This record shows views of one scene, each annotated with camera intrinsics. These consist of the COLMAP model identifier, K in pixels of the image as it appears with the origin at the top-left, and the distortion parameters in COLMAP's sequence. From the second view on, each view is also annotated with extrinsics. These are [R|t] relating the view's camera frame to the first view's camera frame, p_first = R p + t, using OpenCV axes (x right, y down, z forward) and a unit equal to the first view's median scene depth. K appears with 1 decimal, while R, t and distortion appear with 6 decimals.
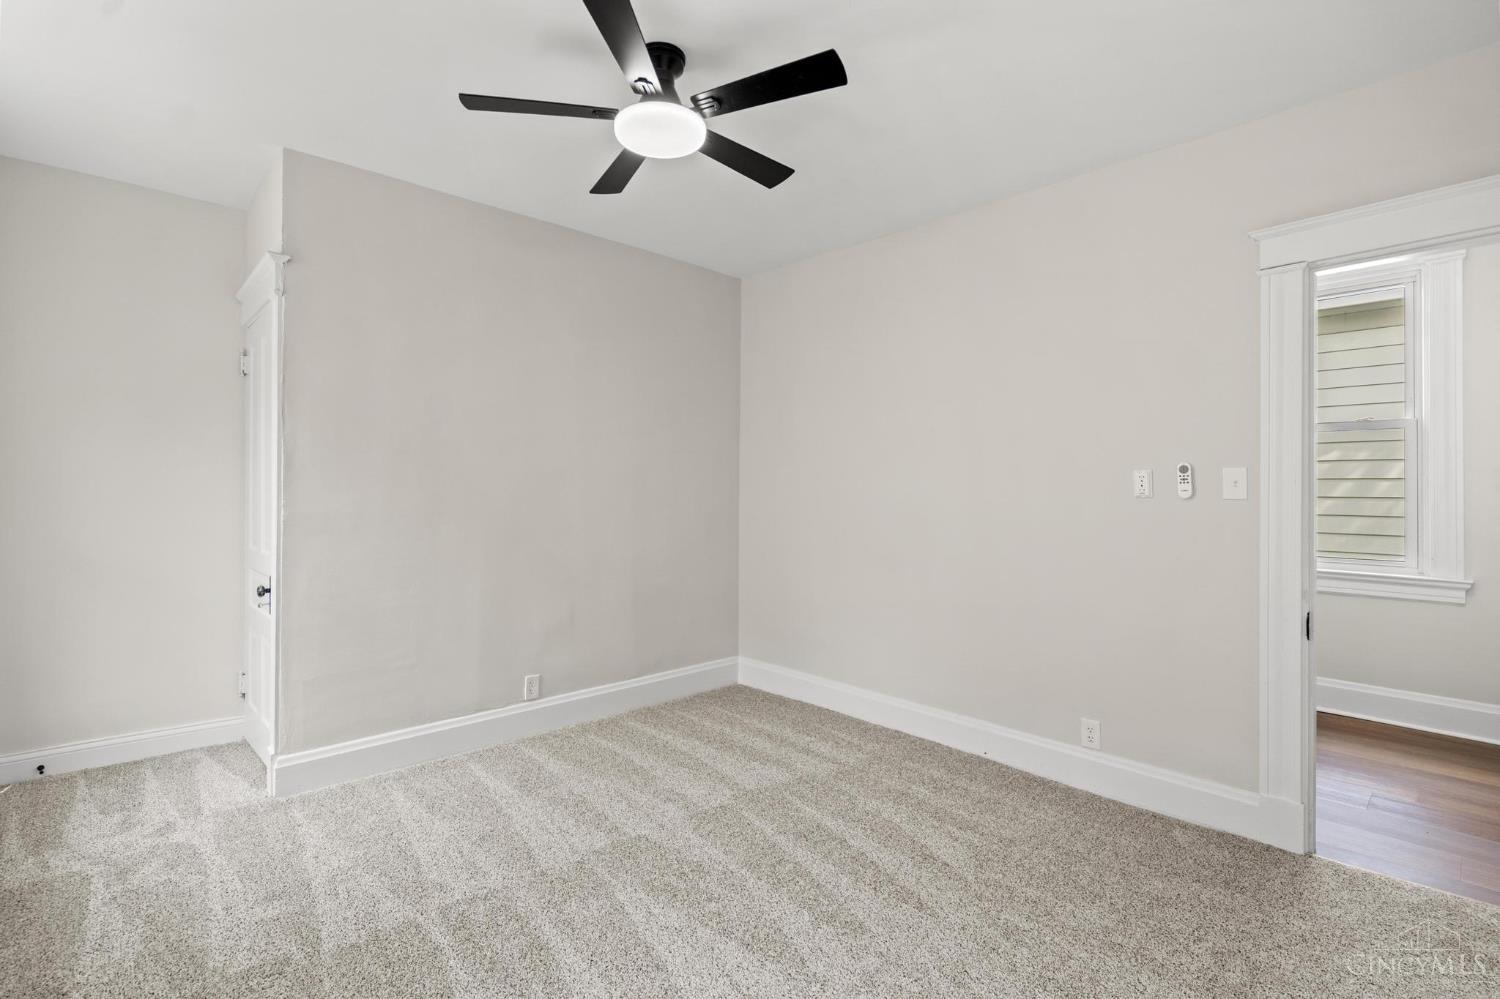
lens RADIAL K [[672.5, 0, 750.0], [0, 672.5, 499.5], [0, 0, 1]] dist [-0.000917, -0.000211]
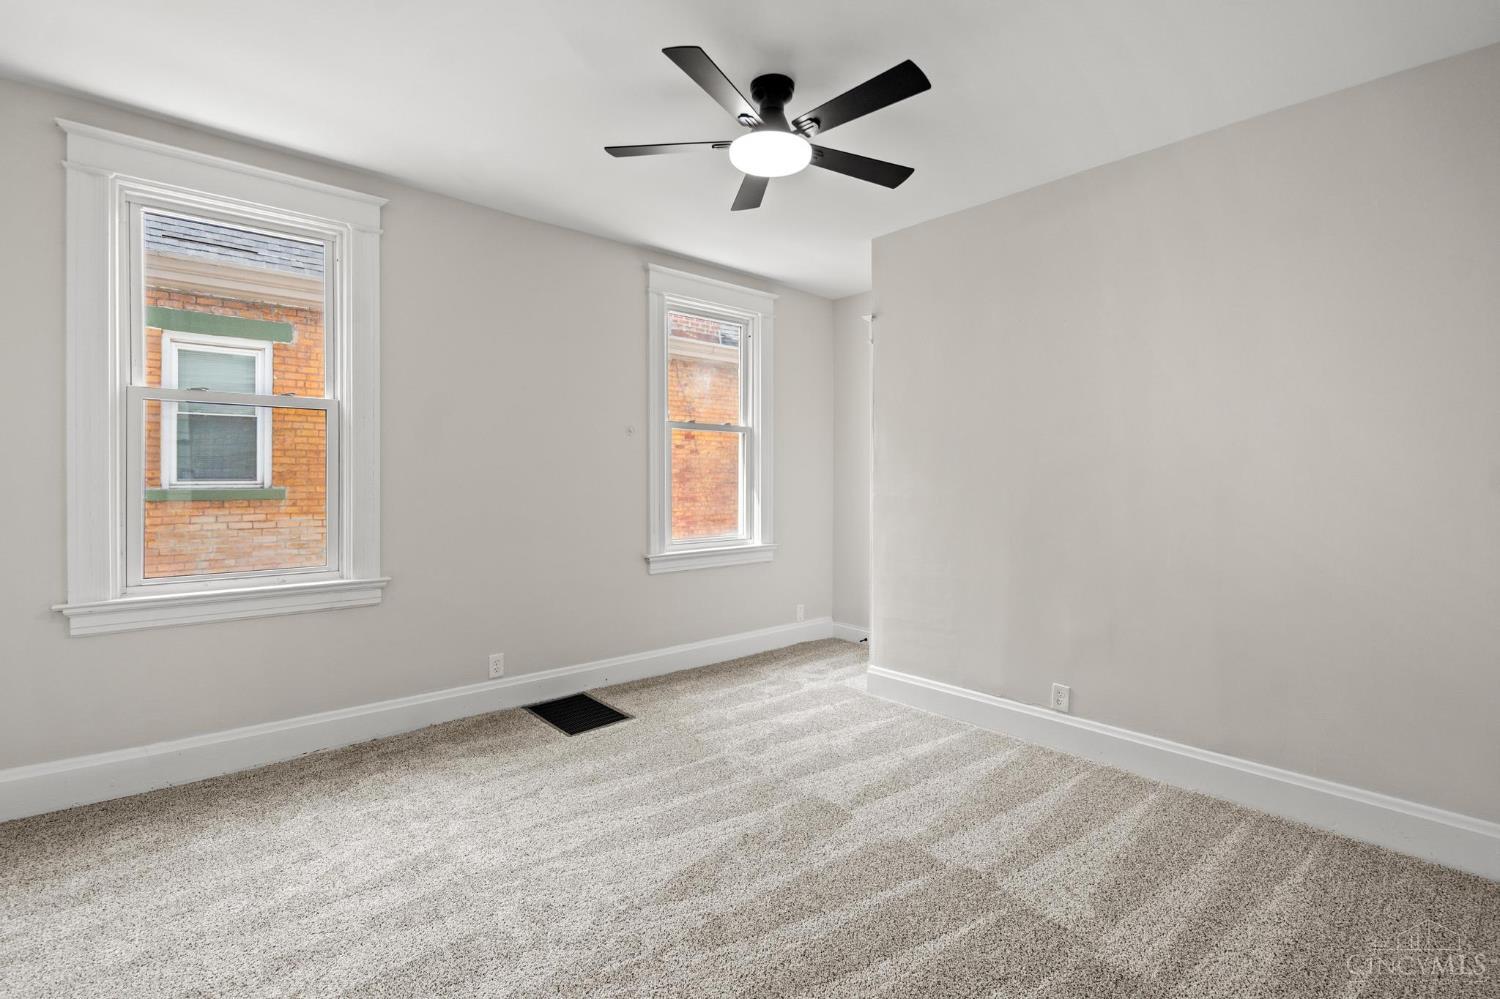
lens RADIAL K [[705.7, 0, 747.3], [0, 705.7, 491.3], [0, 0, 1]] dist [0.001158, 0.000121]
pose [[-0.035753, 0.021684, -0.999125, 0.907195], [-0.000904, 0.999763, 0.021730, -0.035369], [0.999360, 0.001680, -0.035725, 0.840073]]
